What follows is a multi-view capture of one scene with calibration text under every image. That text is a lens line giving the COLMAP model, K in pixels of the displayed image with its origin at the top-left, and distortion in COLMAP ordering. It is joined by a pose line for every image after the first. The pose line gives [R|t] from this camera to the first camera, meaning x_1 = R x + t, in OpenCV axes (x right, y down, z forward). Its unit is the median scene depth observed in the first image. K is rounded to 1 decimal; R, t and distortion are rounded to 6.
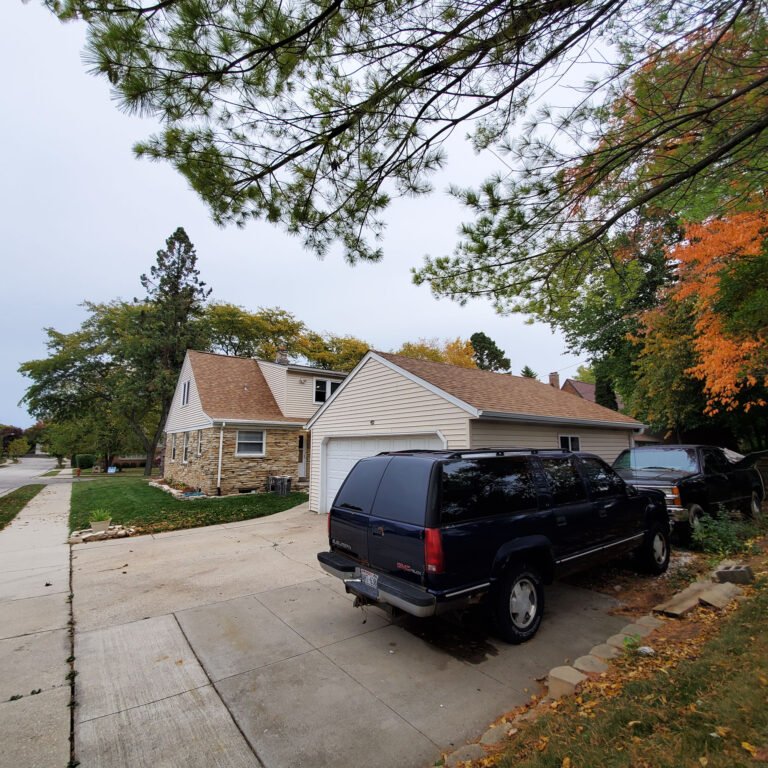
lens RADIAL K [[404.7, 0, 381.3], [0, 404.7, 390.1], [0, 0, 1]] dist [0.017234, -0.000120]
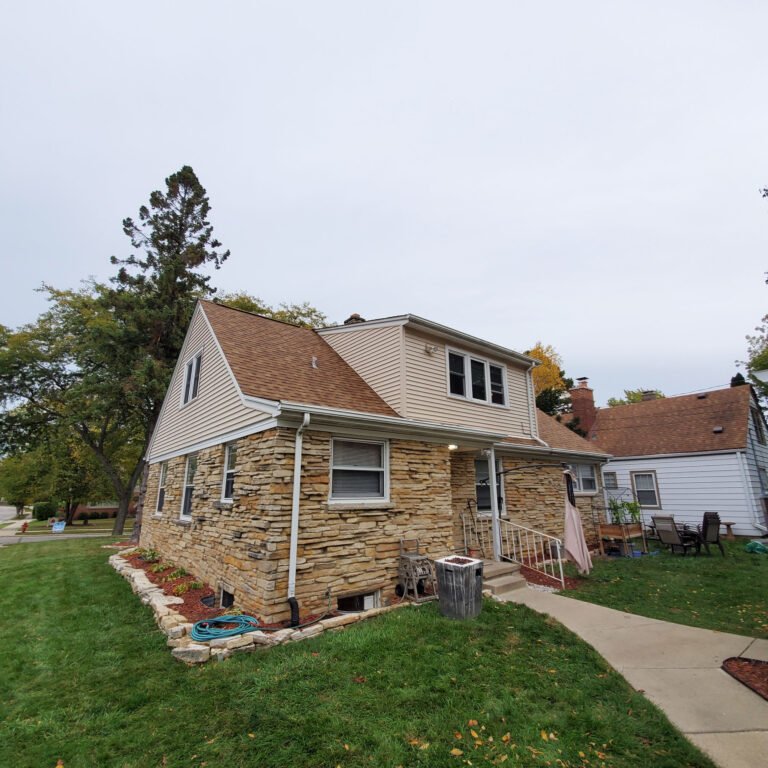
lens RADIAL K [[406.3, 0, 387.7], [0, 406.3, 386.7], [0, 0, 1]] dist [0.004729, 0.001278]
pose [[0.999313, -0.000379, 0.037047, -0.234937], [0.004480, 0.993846, -0.110679, 0.069615], [-0.036778, 0.110769, 0.993165, 0.447349]]
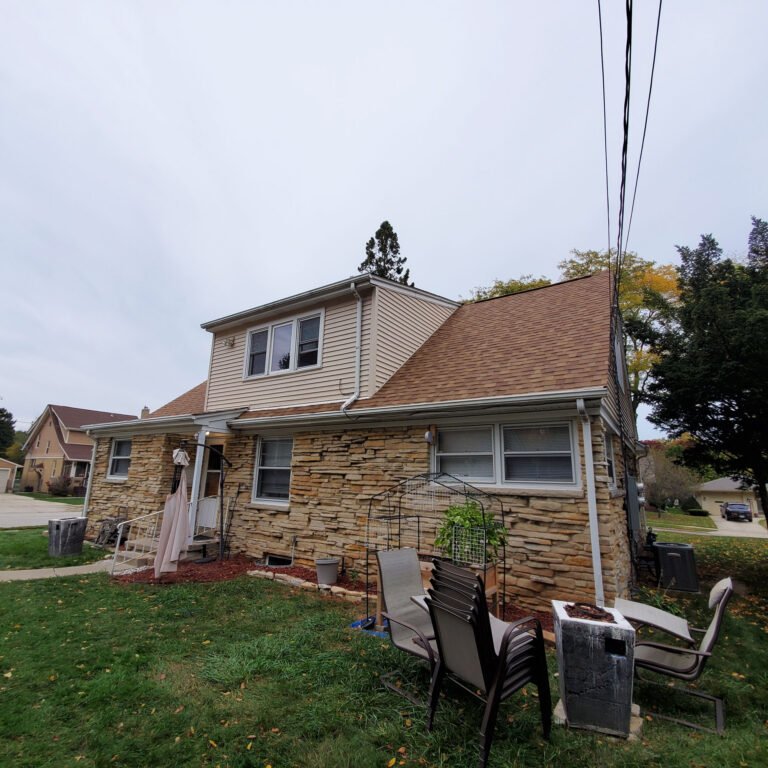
lens RADIAL K [[406.3, 0, 387.7], [0, 406.3, 386.7], [0, 0, 1]] dist [0.004729, 0.001278]
pose [[0.324737, -0.198374, -0.924767, 0.317891], [0.113489, 0.978865, -0.170126, 0.132666], [0.938971, -0.049704, 0.340387, 0.894196]]
